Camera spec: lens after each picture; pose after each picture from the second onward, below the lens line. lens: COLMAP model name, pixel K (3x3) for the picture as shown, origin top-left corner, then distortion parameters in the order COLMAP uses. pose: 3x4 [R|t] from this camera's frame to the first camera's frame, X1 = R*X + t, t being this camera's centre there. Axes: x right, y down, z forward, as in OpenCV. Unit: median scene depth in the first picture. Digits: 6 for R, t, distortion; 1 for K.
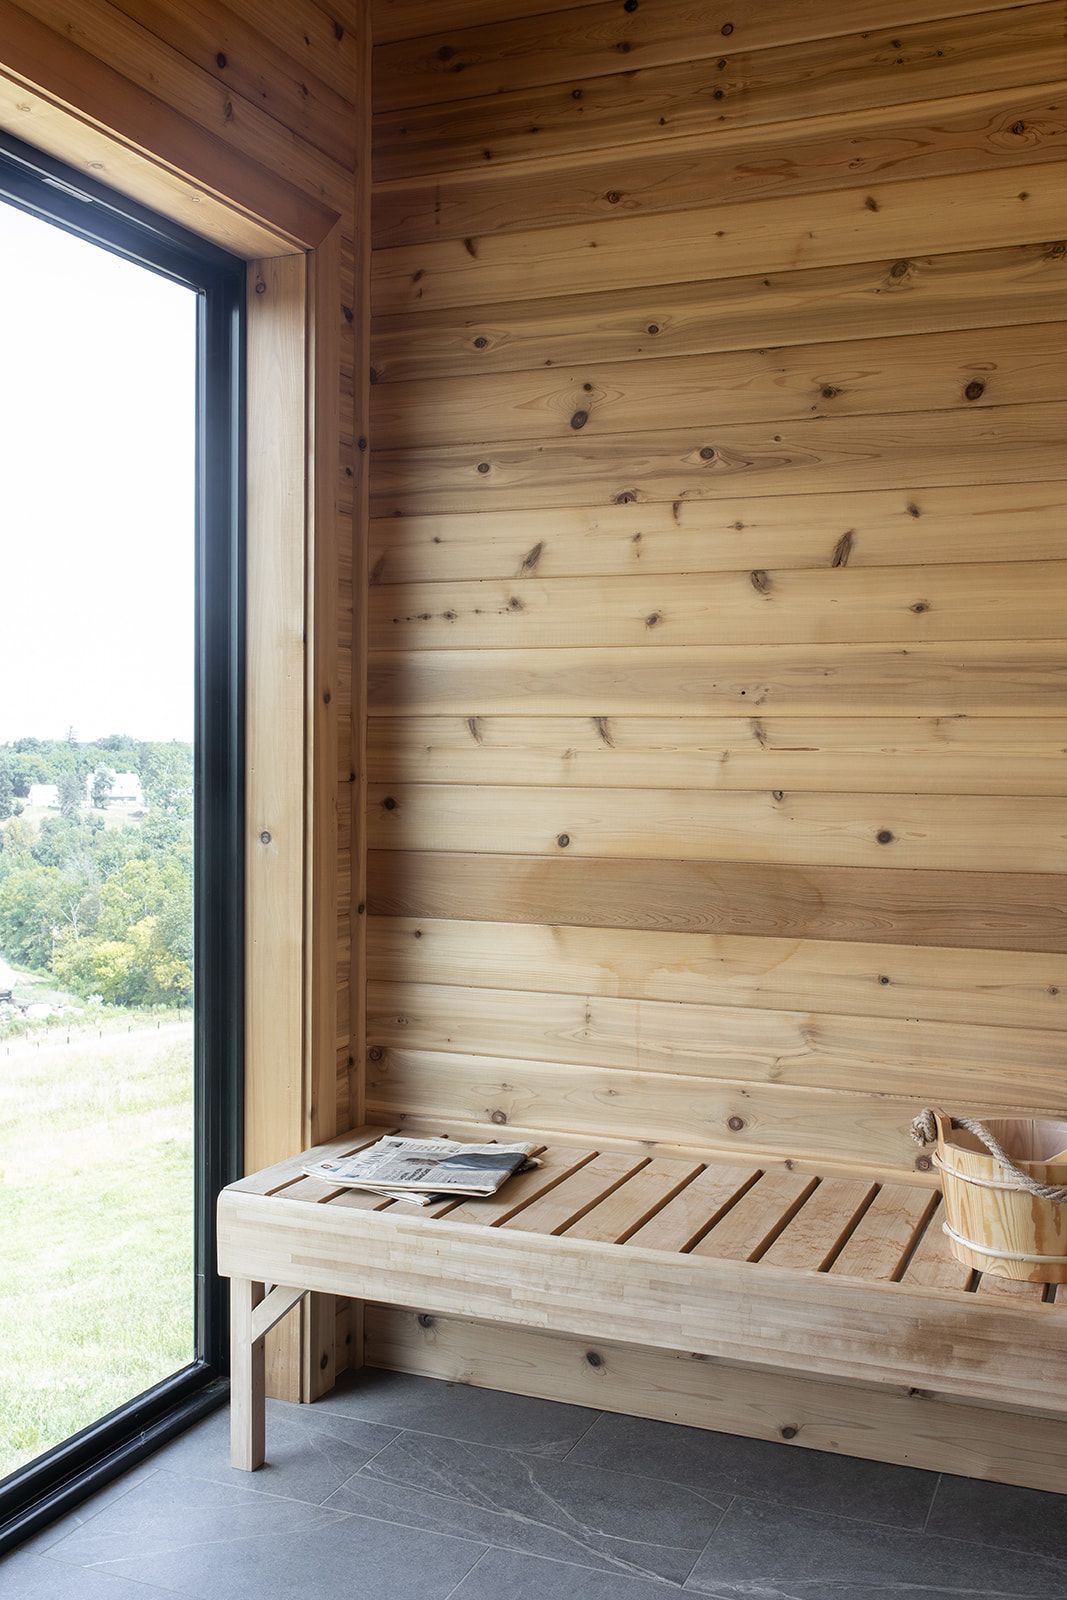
lens RADIAL K [[1525.9, 0, 533.5], [0, 1525.9, 800.0], [0, 0, 1]] dist [0.006925, -0.004335]
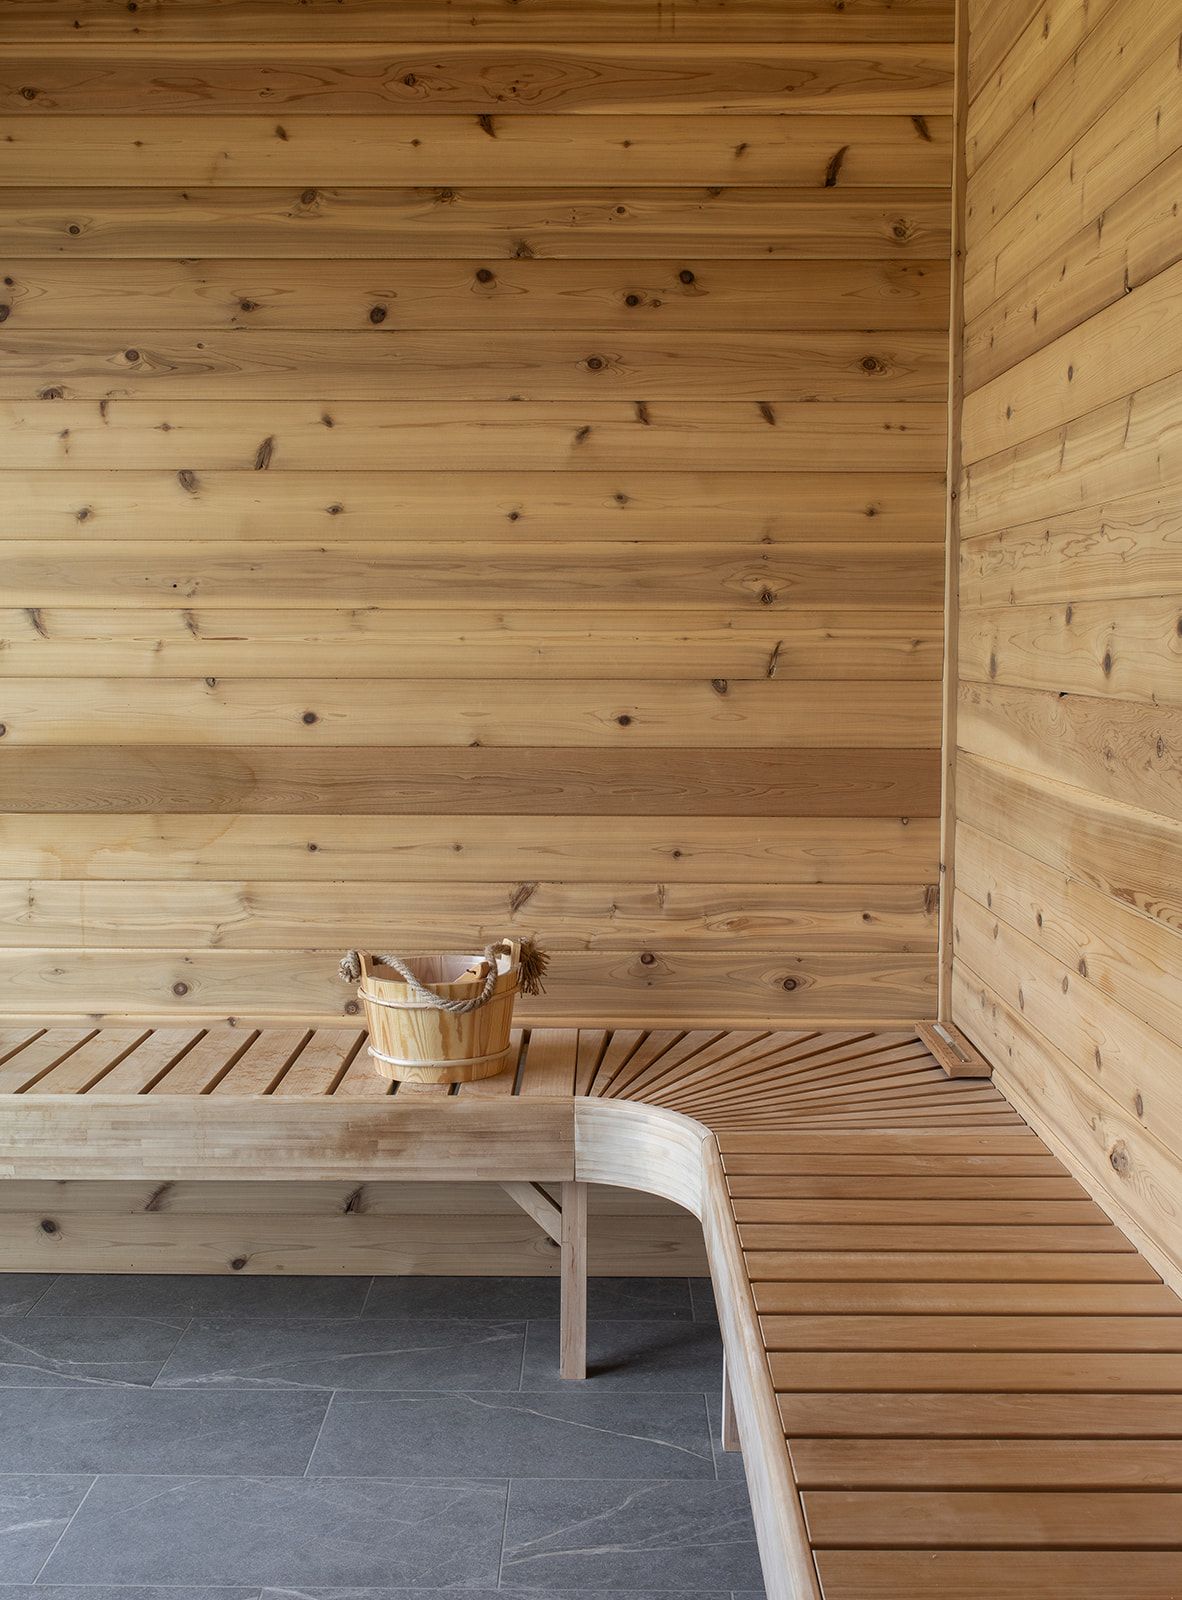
lens RADIAL K [[1793.8, 0, 591.0], [0, 1793.8, 800.0], [0, 0, 1]] dist [-0.006083, -0.013797]
pose [[0.927667, -0.039610, 0.371302, -0.064916], [0.018054, 0.997953, 0.061354, 0.007403], [-0.372973, -0.050213, 0.926483, -0.279490]]
